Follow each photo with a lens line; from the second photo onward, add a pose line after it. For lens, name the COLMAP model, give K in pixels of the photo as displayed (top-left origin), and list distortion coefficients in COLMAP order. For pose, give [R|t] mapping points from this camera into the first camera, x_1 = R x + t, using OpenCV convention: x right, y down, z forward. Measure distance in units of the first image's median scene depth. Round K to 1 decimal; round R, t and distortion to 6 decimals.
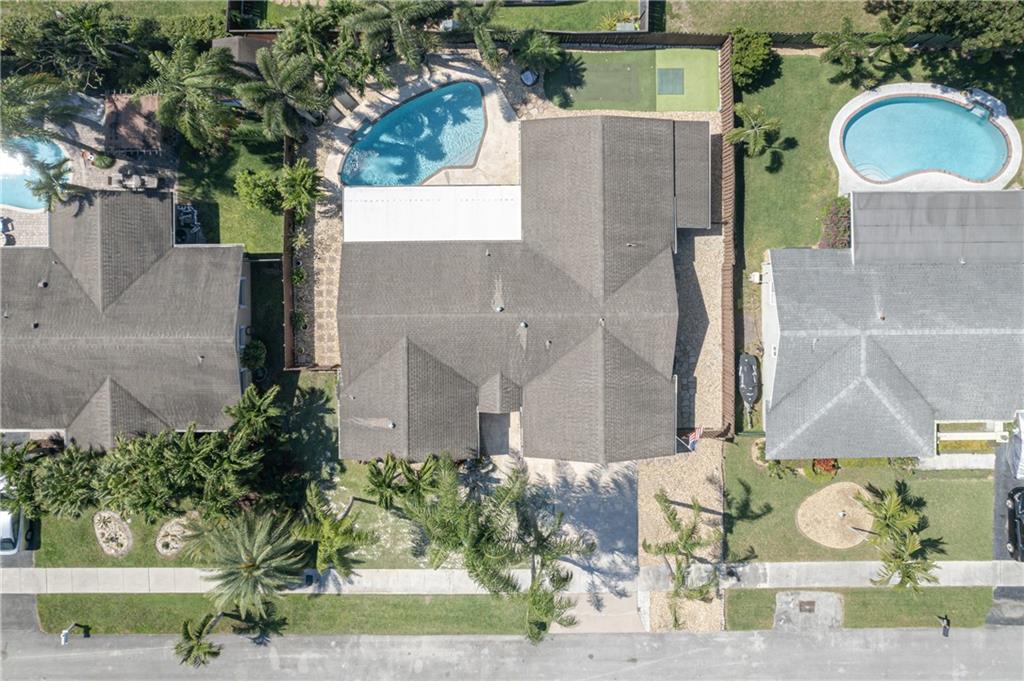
lens RADIAL K [[729.0, 0, 492.8], [0, 729.0, 278.7], [0, 0, 1]] dist [-0.017973, -0.013769]
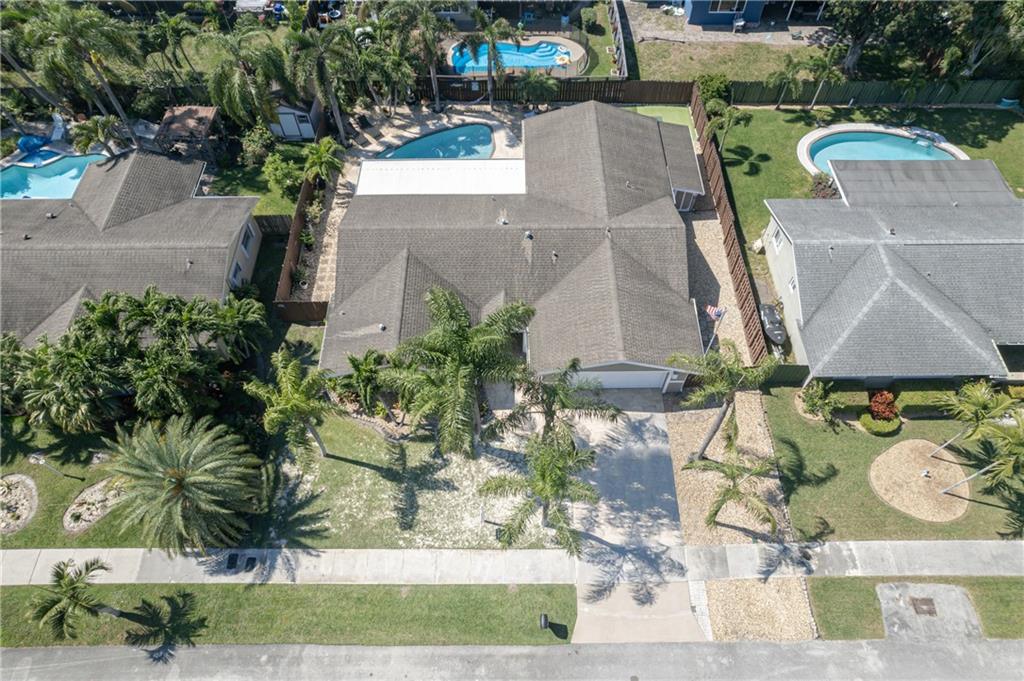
lens RADIAL K [[644.0, 0, 510.2], [0, 644.0, 333.7], [0, 0, 1]] dist [-0.039257, 0.035613]
pose [[0.999990, 0.004037, 0.002095, 0.014834], [-0.002250, 0.839375, -0.543547, 0.579677], [-0.003953, 0.543537, 0.839376, 0.314870]]
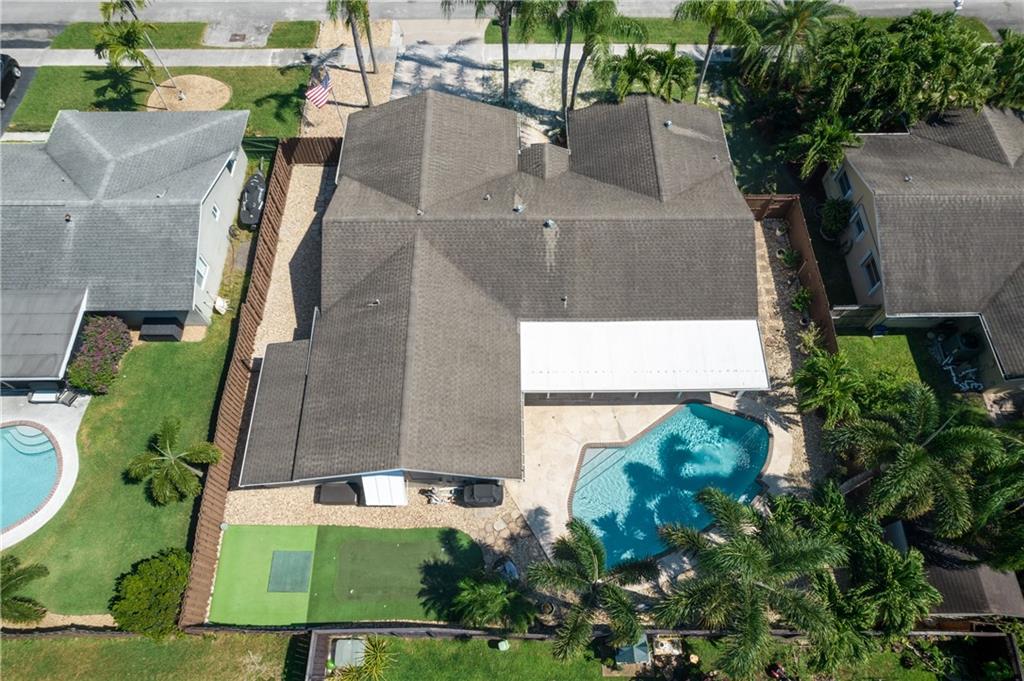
lens RADIAL K [[644.0, 0, 515.0], [0, 644.0, 350.0], [0, 0, 1]] dist [-0.039257, 0.035613]
pose [[-0.999986, 0.002909, 0.004392, 0.038871], [-0.000618, -0.892720, 0.450610, -0.353716], [0.005231, 0.450601, 0.892710, 0.397929]]
